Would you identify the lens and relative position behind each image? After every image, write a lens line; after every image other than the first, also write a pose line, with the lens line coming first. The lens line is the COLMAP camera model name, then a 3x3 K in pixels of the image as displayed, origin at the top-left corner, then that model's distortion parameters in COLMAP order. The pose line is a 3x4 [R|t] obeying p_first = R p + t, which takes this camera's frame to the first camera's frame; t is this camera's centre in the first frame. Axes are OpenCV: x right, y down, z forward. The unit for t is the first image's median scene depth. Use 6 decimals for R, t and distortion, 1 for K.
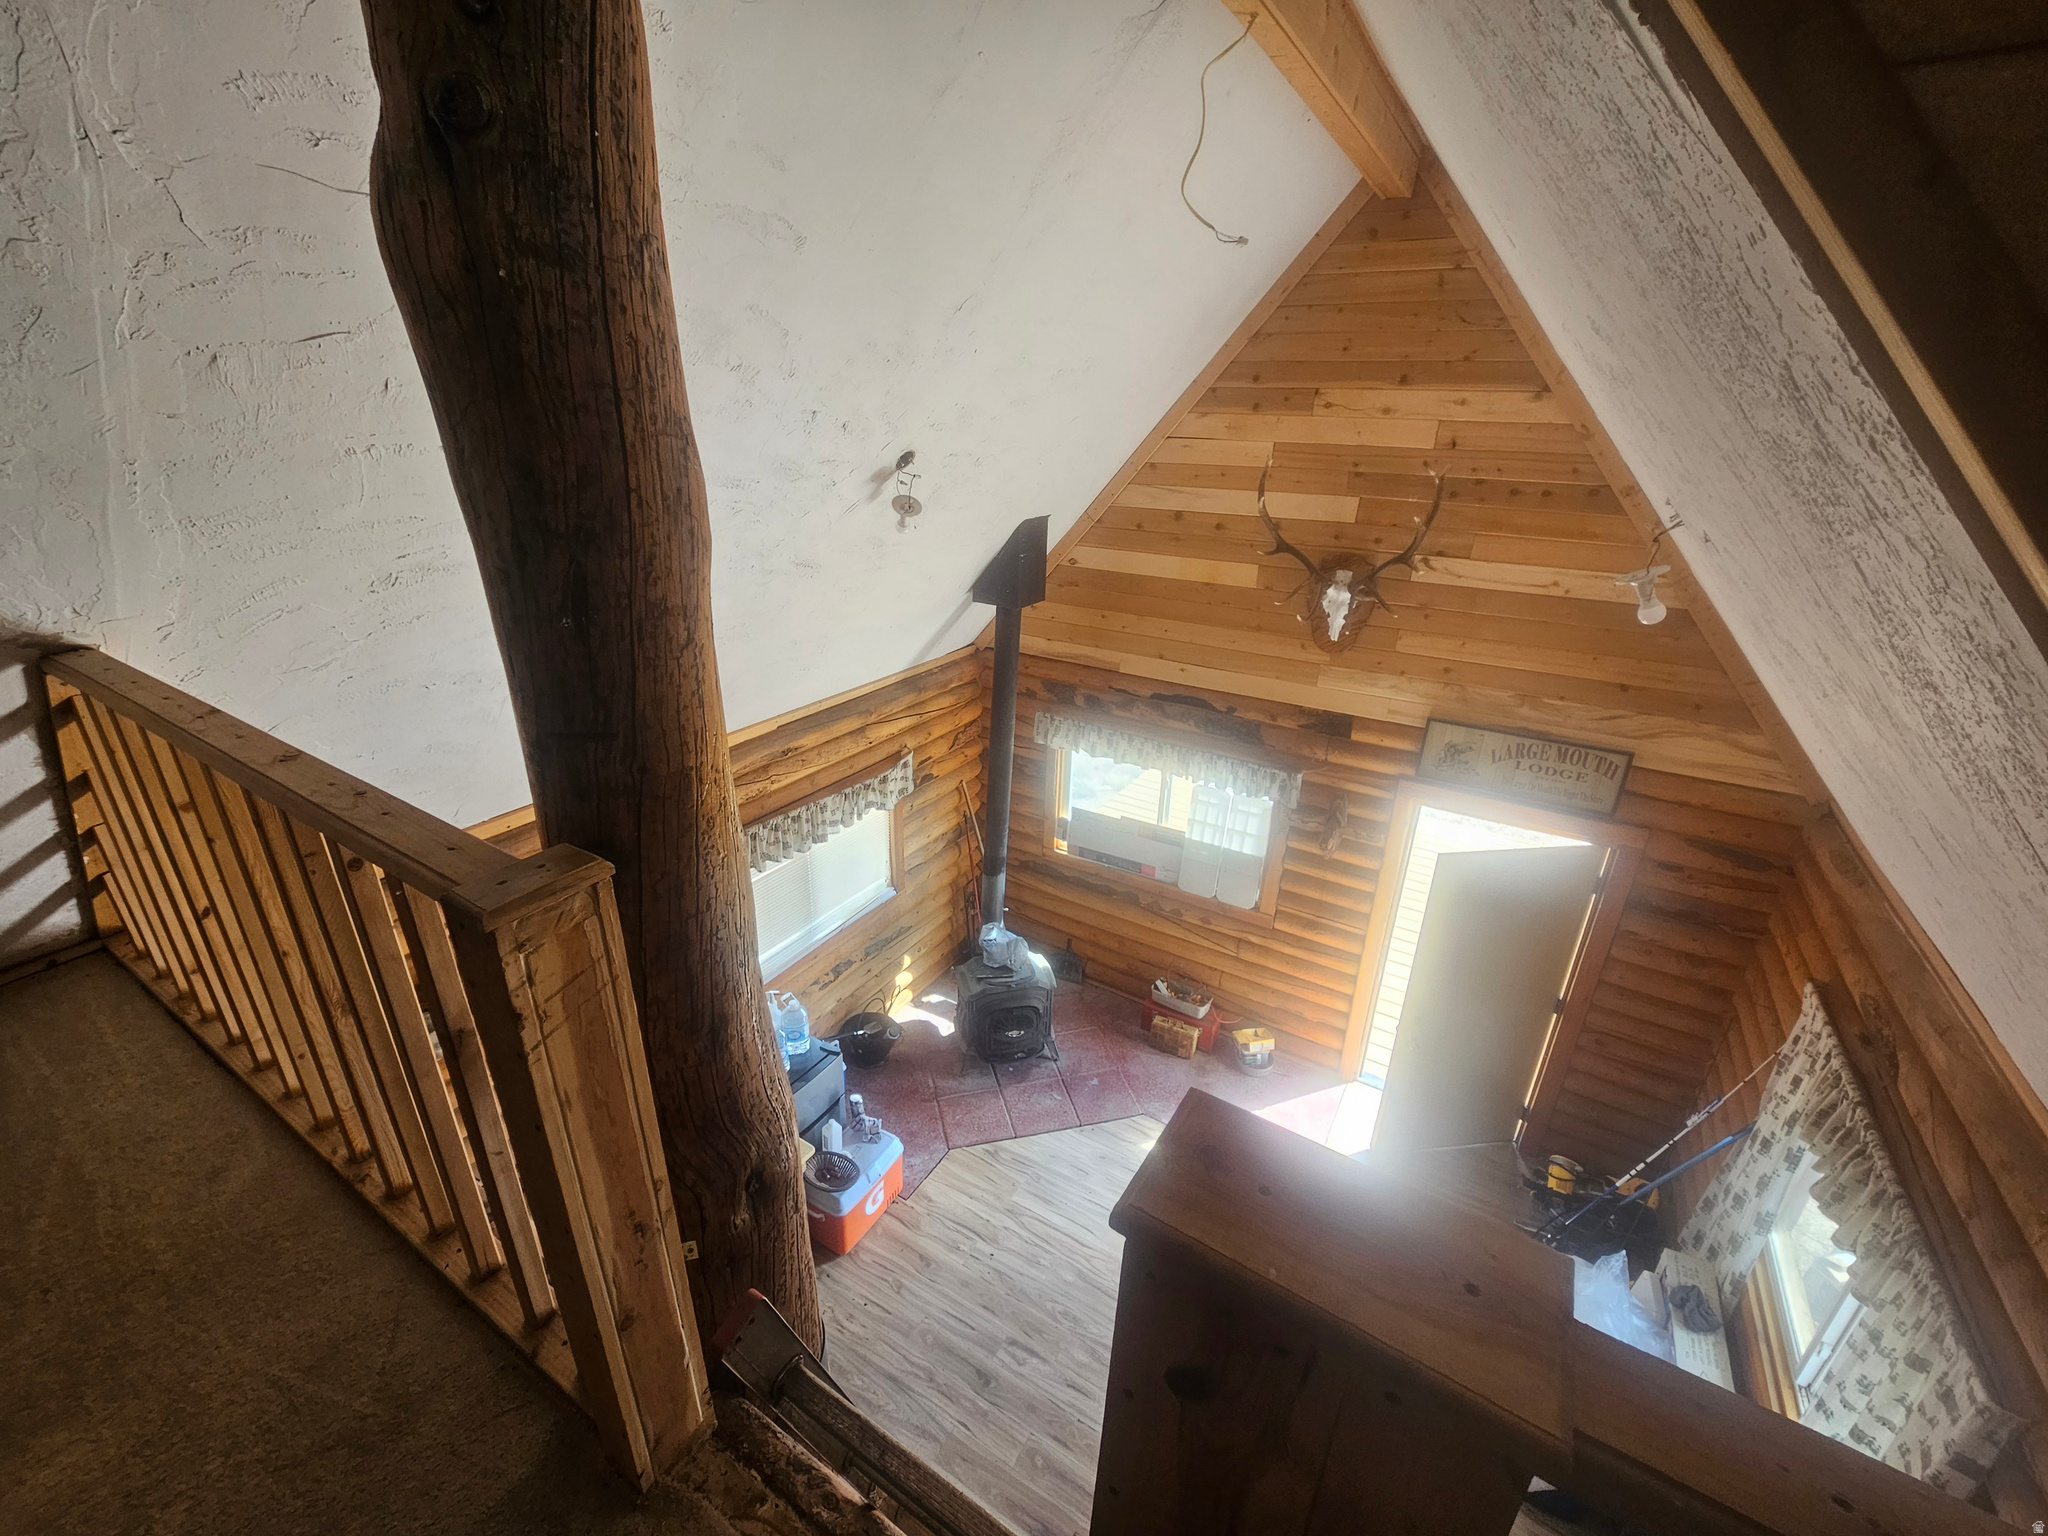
lens RADIAL K [[843.6, 0, 1023.1], [0, 843.6, 762.1], [0, 0, 1]] dist [0.004217, -0.000420]
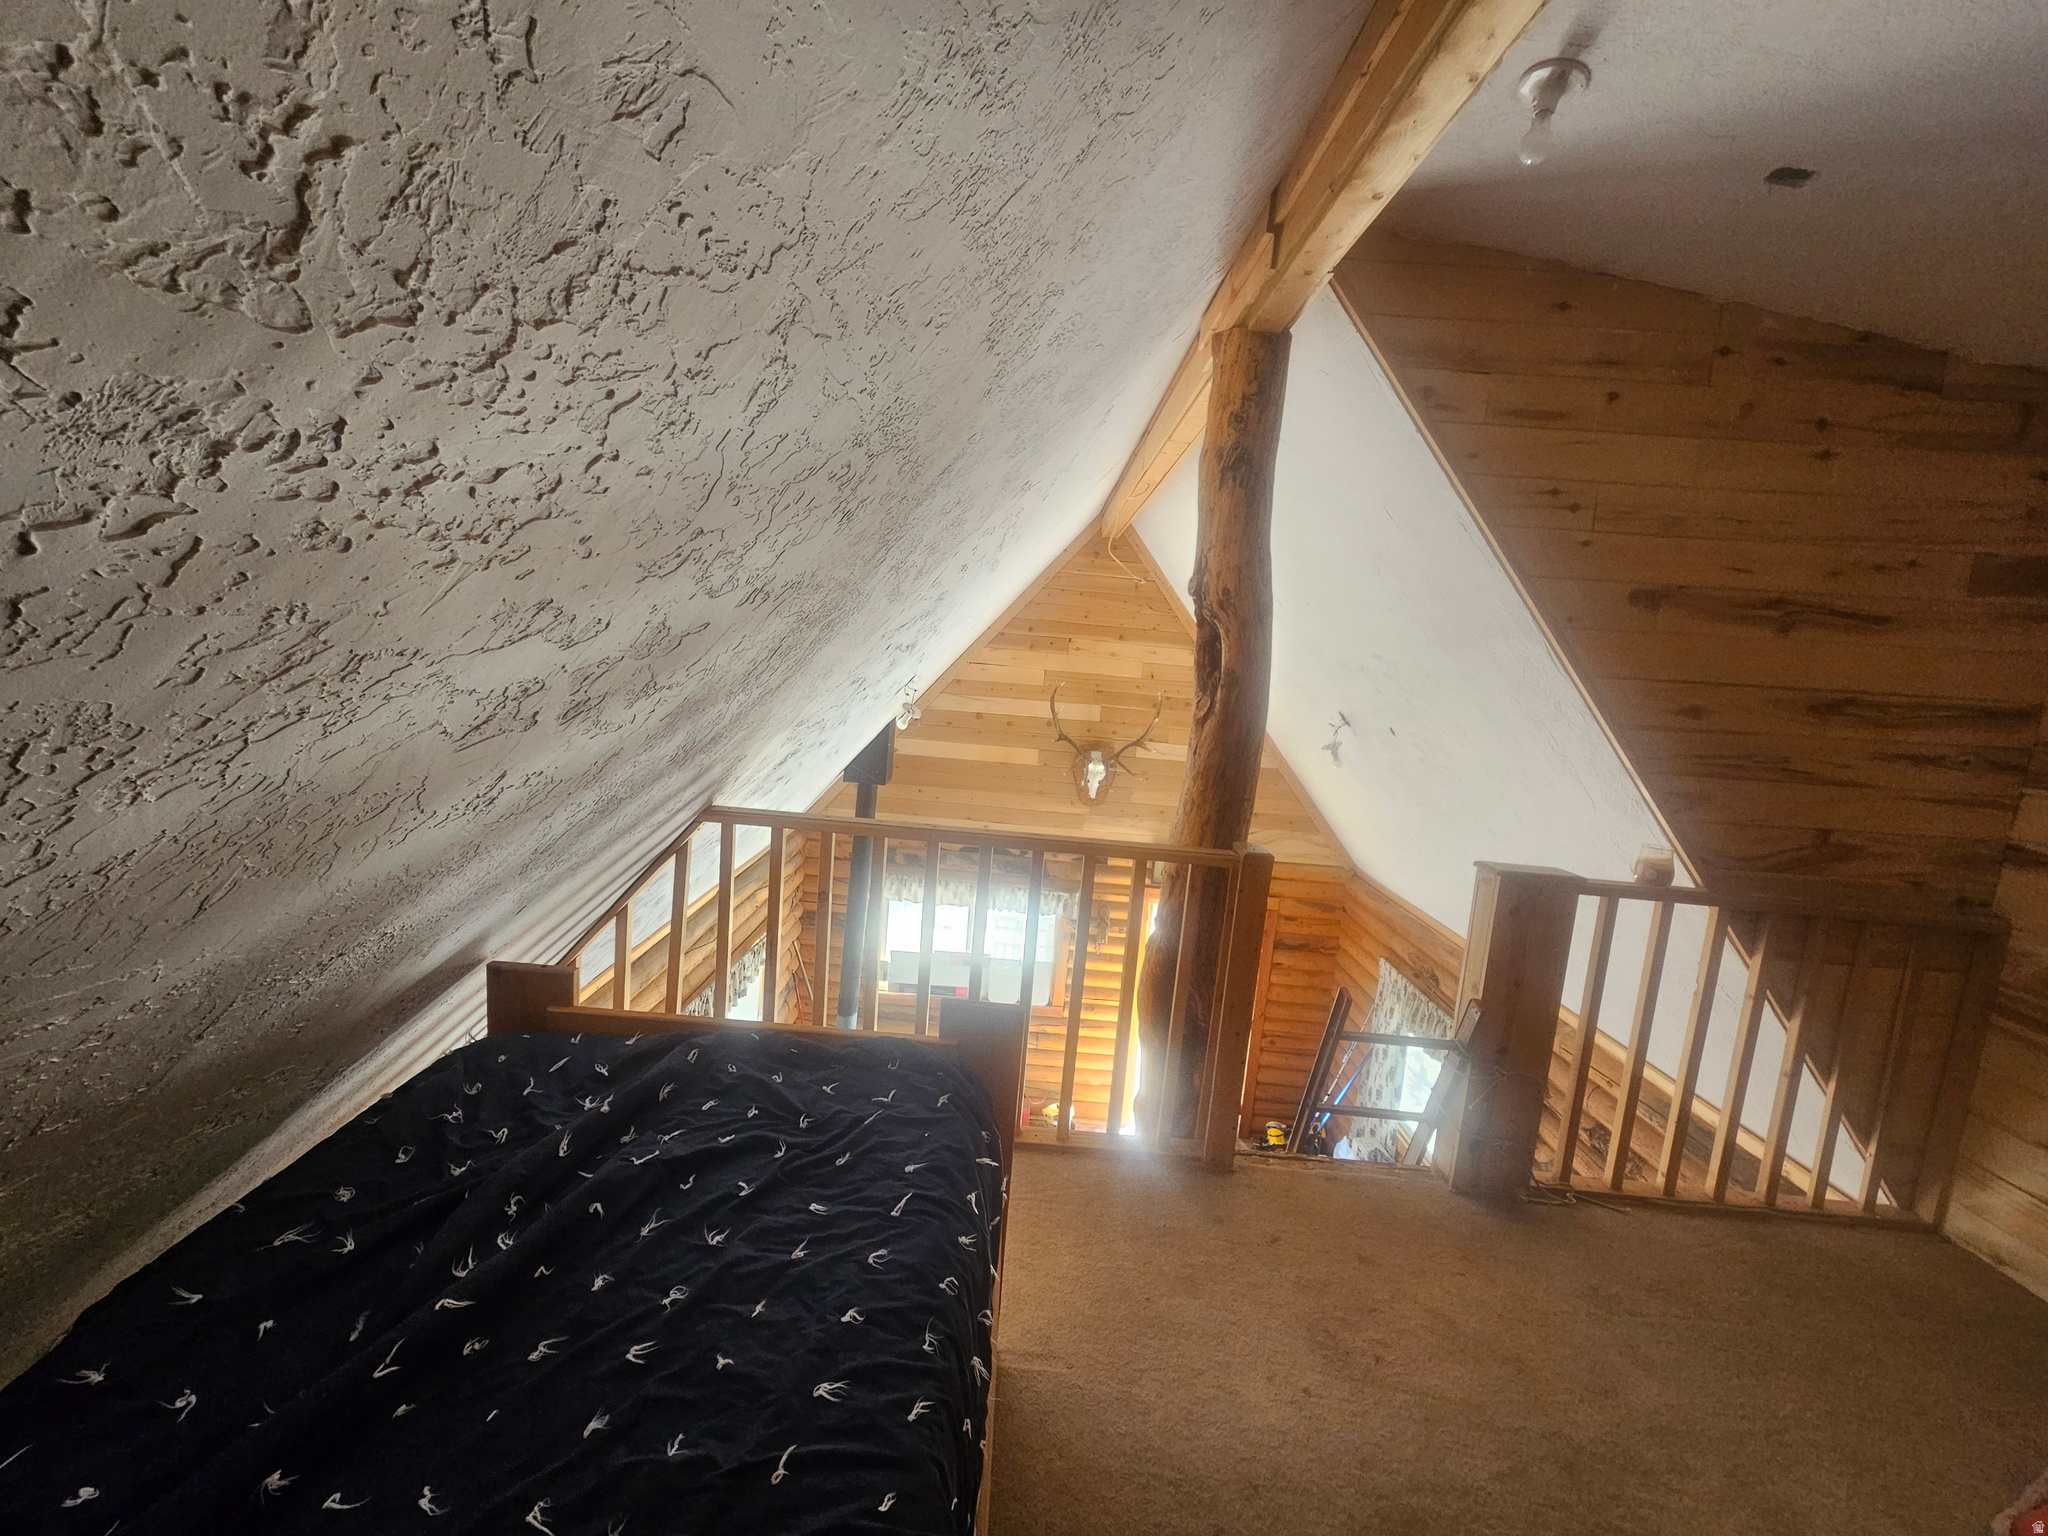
lens RADIAL K [[843.6, 0, 1019.5], [0, 843.6, 759.9], [0, 0, 1]] dist [0.004217, -0.000420]
pose [[0.850907, -0.018932, 0.524975, -0.533718], [0.138233, 0.972200, -0.188996, 0.054861], [-0.506802, 0.233387, 0.829869, -0.185131]]
